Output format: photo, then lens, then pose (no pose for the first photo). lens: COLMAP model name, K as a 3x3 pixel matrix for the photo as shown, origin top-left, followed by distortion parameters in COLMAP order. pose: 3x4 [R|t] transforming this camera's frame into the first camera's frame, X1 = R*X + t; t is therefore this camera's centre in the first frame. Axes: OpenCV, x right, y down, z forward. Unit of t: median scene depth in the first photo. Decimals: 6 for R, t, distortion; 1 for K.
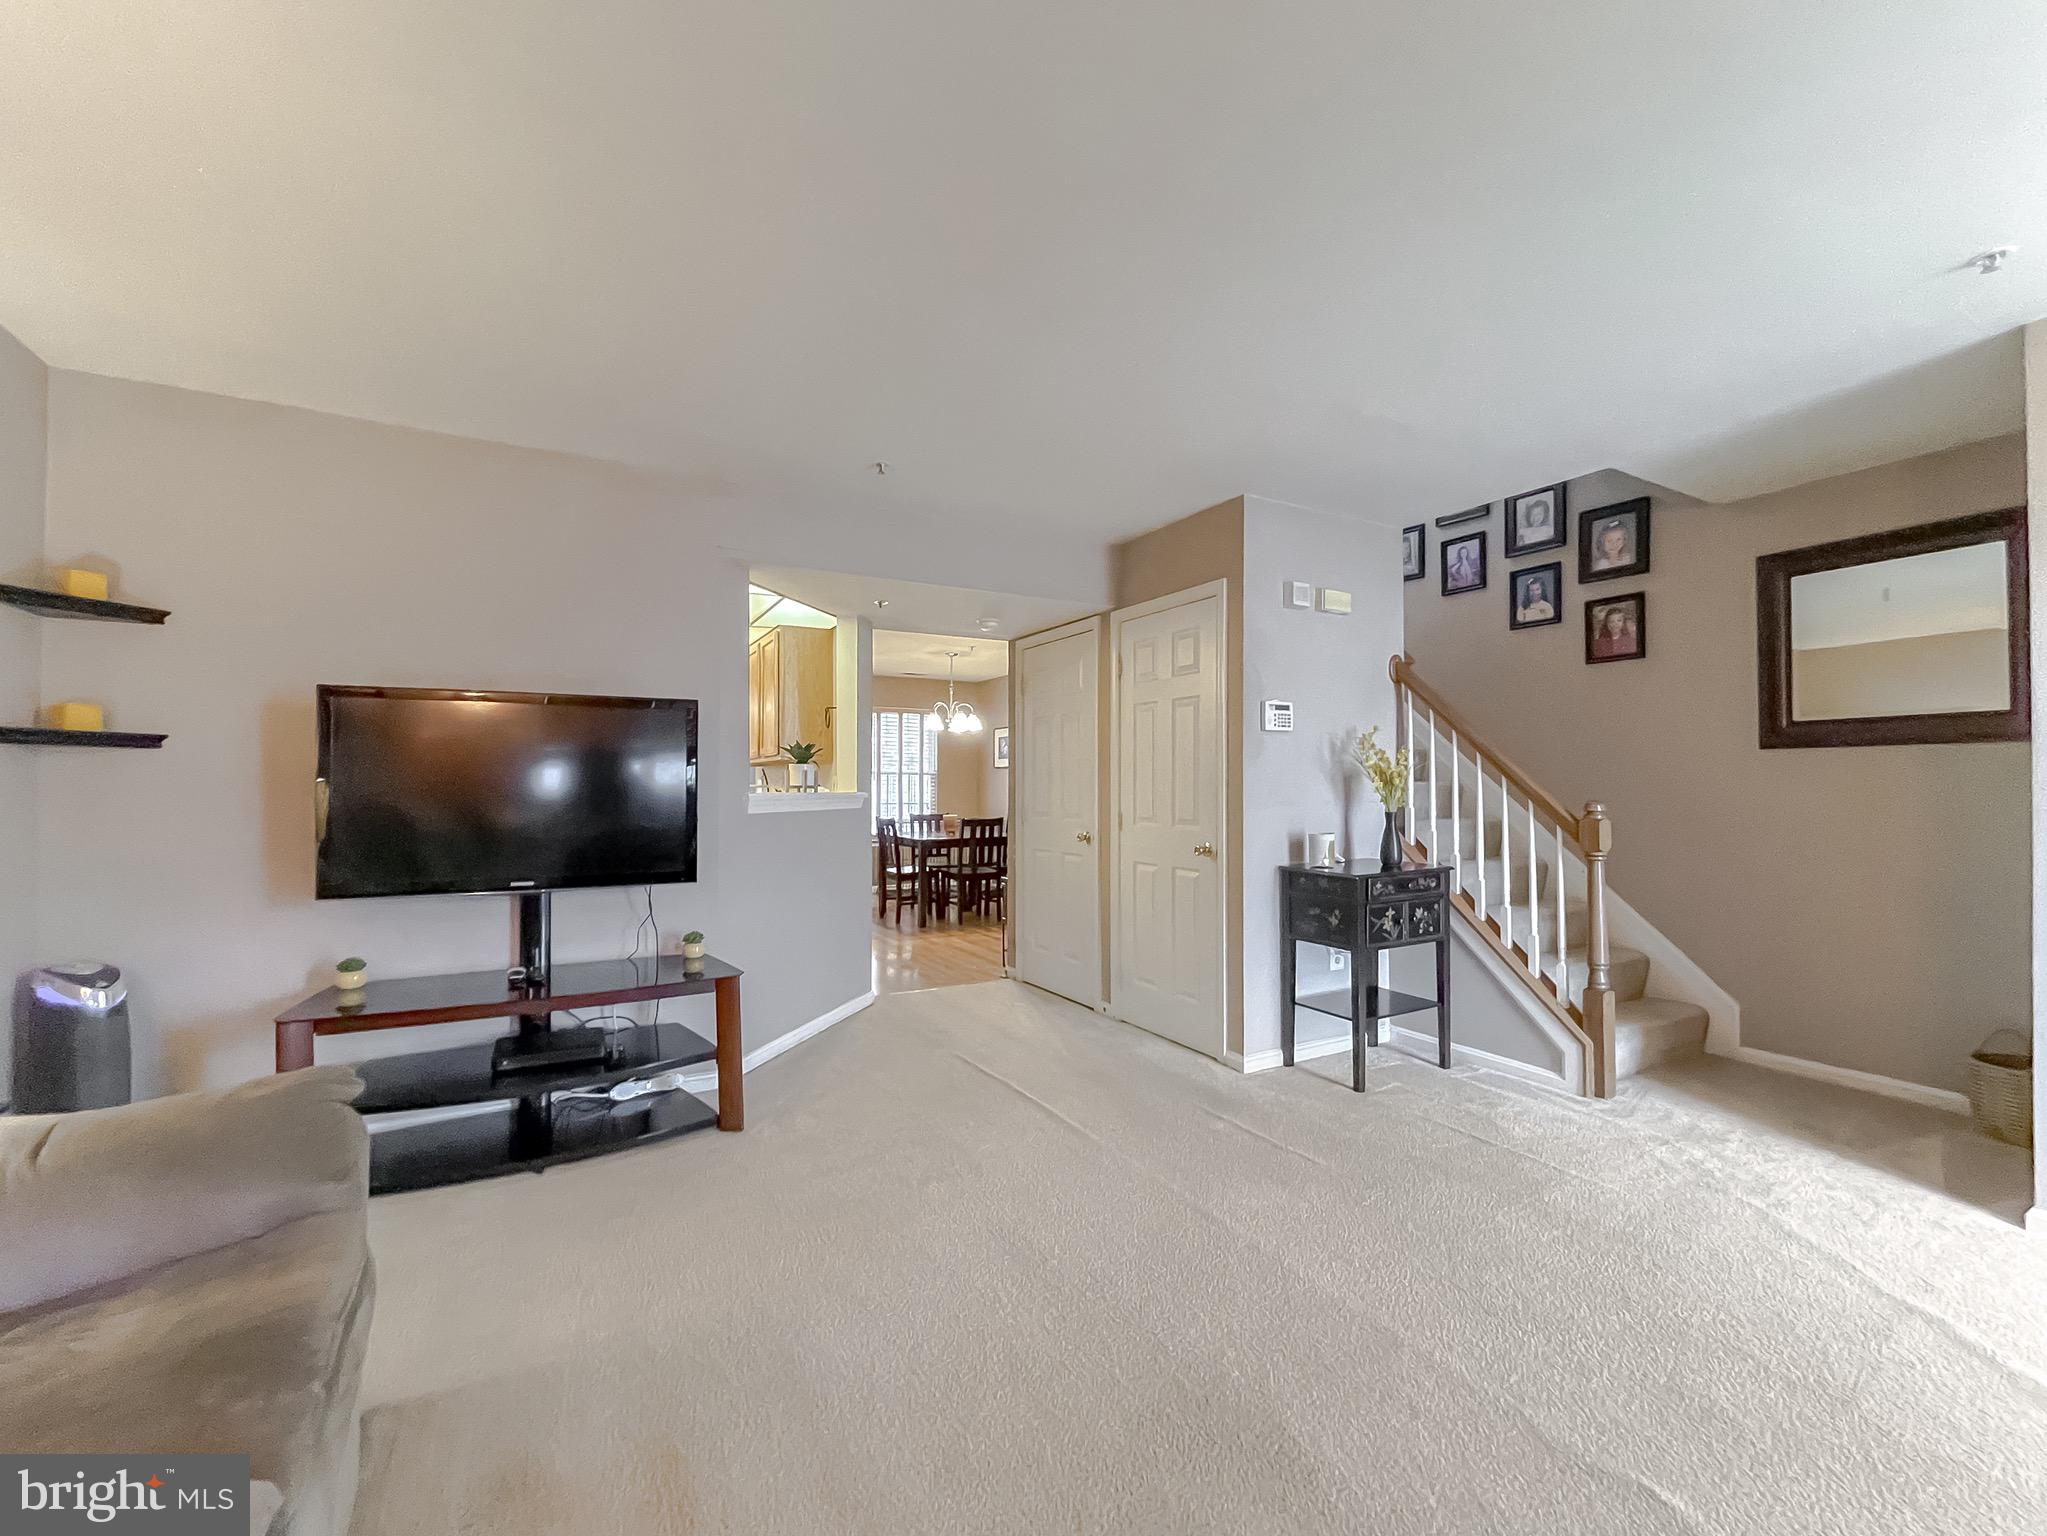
lens RADIAL K [[849.7, 0, 1016.4], [0, 849.7, 773.8], [0, 0, 1]] dist [0.015284, -0.000513]
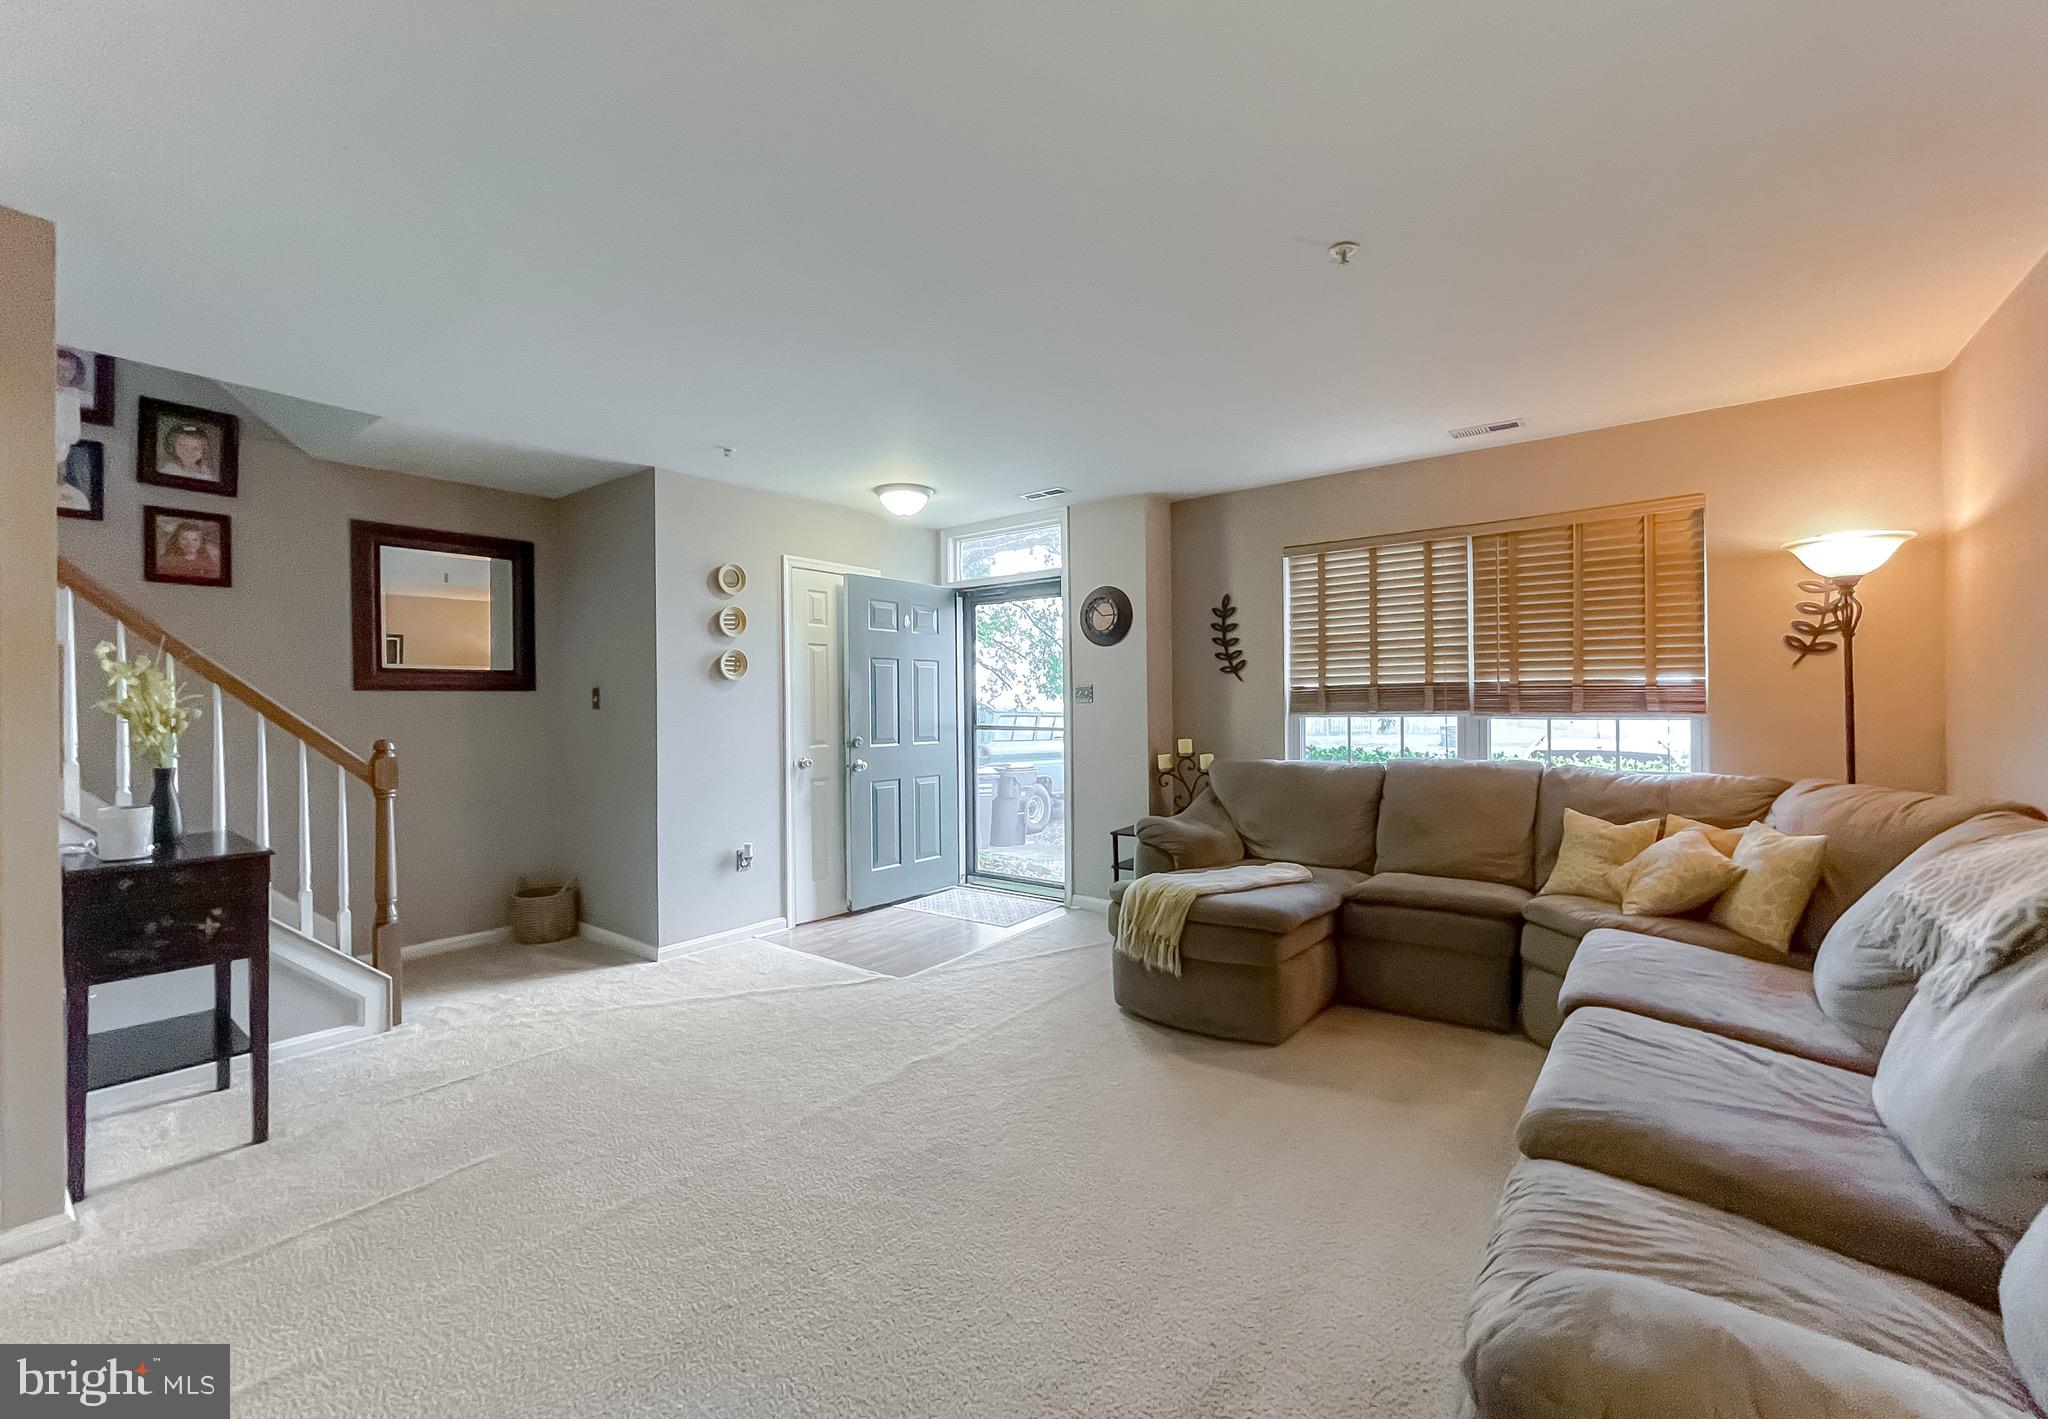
lens RADIAL K [[843.7, 0, 1020.0], [0, 843.7, 700.9], [0, 0, 1]] dist [-0.001227, -0.000073]
pose [[-0.386542, 0.007994, 0.922237, -0.451936], [-0.003167, 0.999945, -0.009995, -0.005554], [-0.922266, -0.006784, -0.386496, 0.570397]]
